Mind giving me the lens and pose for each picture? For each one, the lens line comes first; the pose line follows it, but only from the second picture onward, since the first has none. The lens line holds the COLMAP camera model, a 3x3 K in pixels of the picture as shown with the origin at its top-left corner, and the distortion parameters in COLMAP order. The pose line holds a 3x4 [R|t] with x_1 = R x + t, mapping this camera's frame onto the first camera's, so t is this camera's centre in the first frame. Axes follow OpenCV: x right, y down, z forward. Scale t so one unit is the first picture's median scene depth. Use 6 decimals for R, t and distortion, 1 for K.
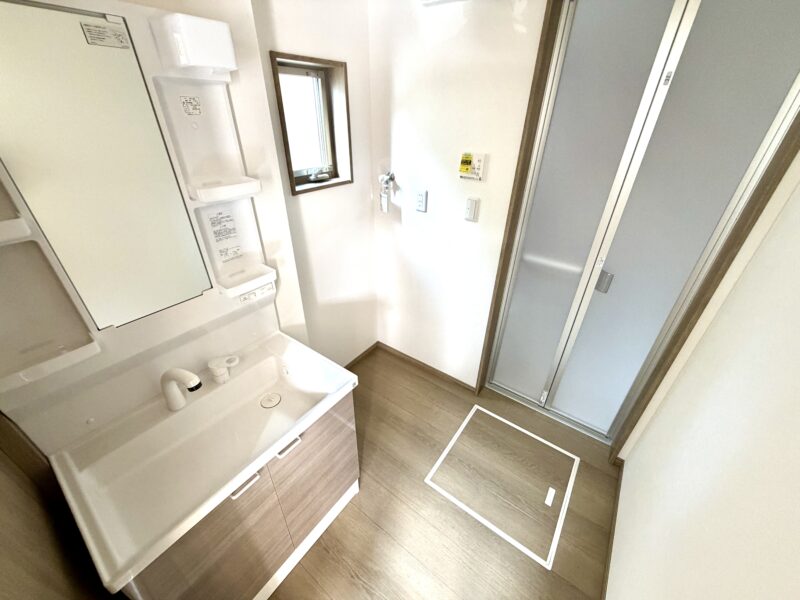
lens RADIAL K [[319.2, 0, 397.1], [0, 319.2, 300.0], [0, 0, 1]] dist [0.002110, 0.000128]
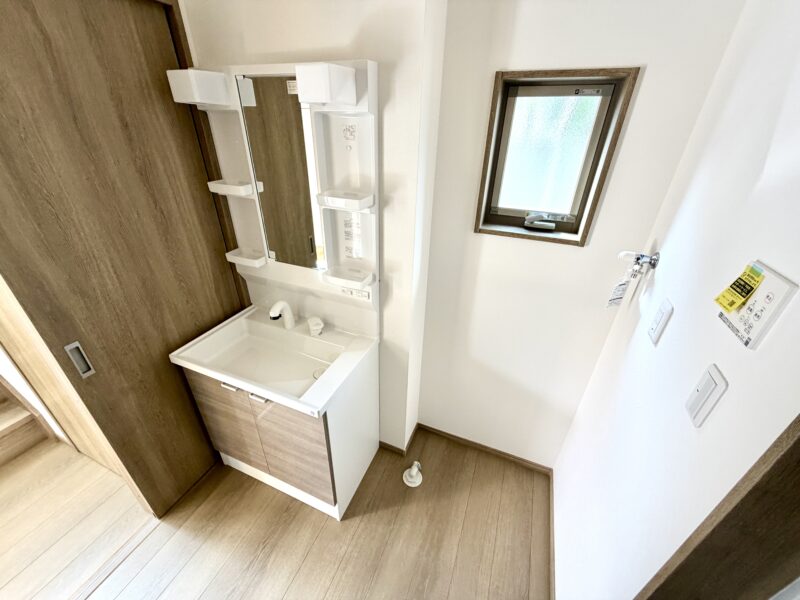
lens RADIAL K [[319.2, 0, 397.1], [0, 319.2, 300.0], [0, 0, 1]] dist [0.002110, 0.000128]
pose [[0.248748, 0.466223, -0.848976, 0.450726], [-0.510893, 0.807830, 0.293937, -0.325426], [0.822869, 0.360620, 0.439136, 0.507258]]
